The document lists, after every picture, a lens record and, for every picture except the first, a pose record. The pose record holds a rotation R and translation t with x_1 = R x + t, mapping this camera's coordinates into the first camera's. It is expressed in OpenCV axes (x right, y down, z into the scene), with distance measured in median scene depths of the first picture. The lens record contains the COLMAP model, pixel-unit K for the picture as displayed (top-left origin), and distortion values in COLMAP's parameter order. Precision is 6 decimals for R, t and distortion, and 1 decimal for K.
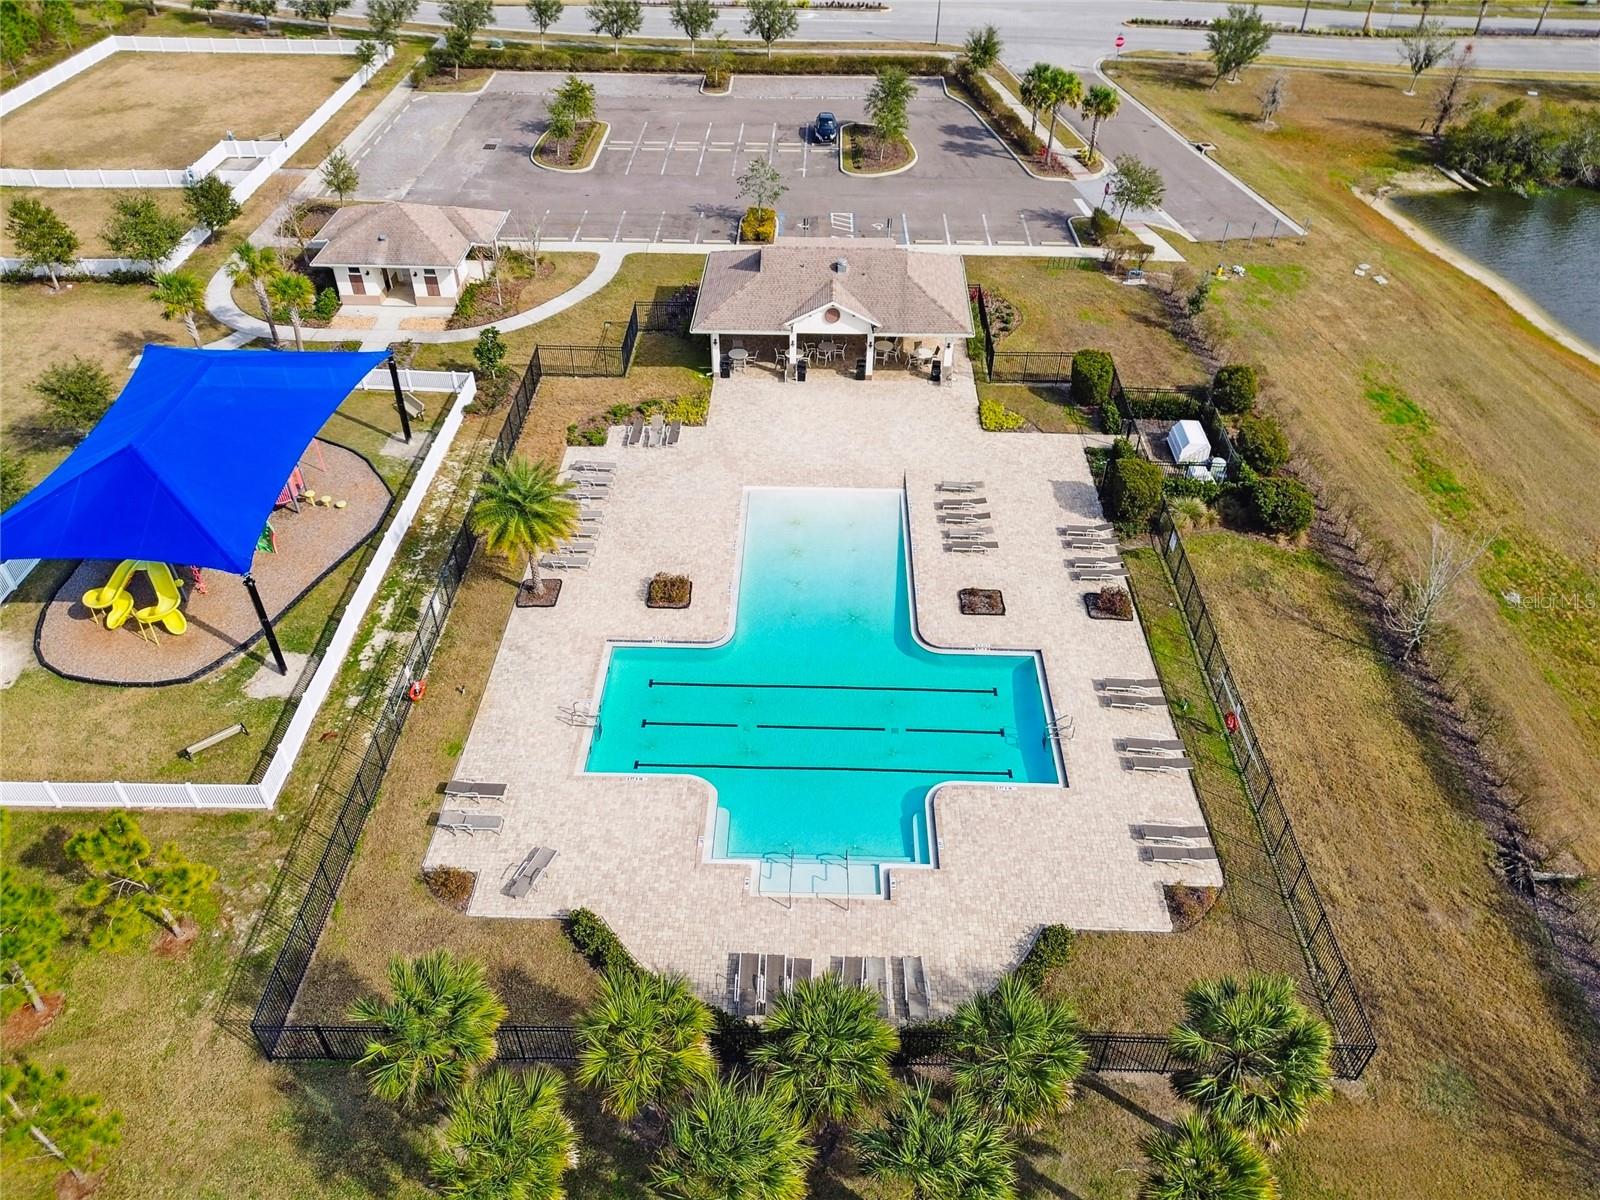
lens RADIAL K [[1135.1, 0, 800.0], [0, 1135.1, 600.0], [0, 0, 1]] dist [0.054775, -0.048030]
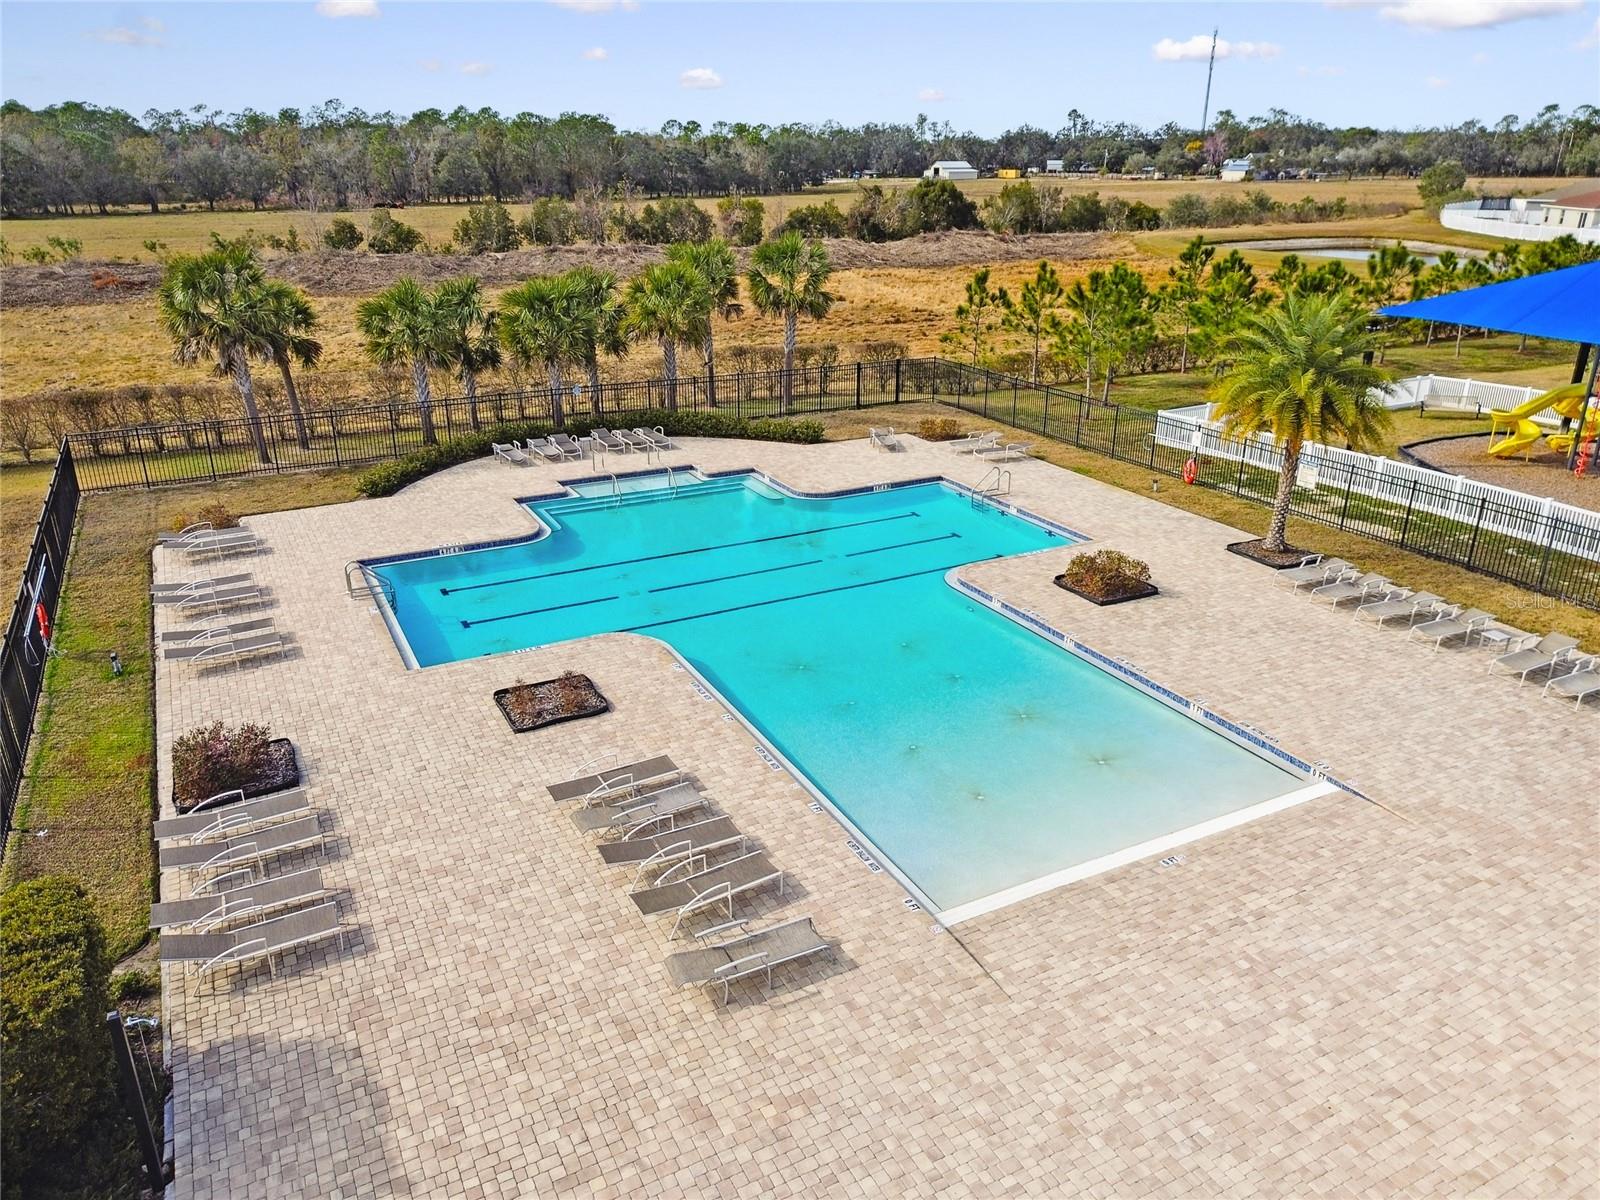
lens RADIAL K [[1135.1, 0, 800.0], [0, 1135.1, 600.0], [0, 0, 1]] dist [0.054775, -0.048030]
pose [[-0.875847, 0.172335, -0.450768, 0.264312], [-0.315091, 0.503273, 0.804633, -0.397505], [0.365526, 0.846769, -0.386489, 1.157250]]
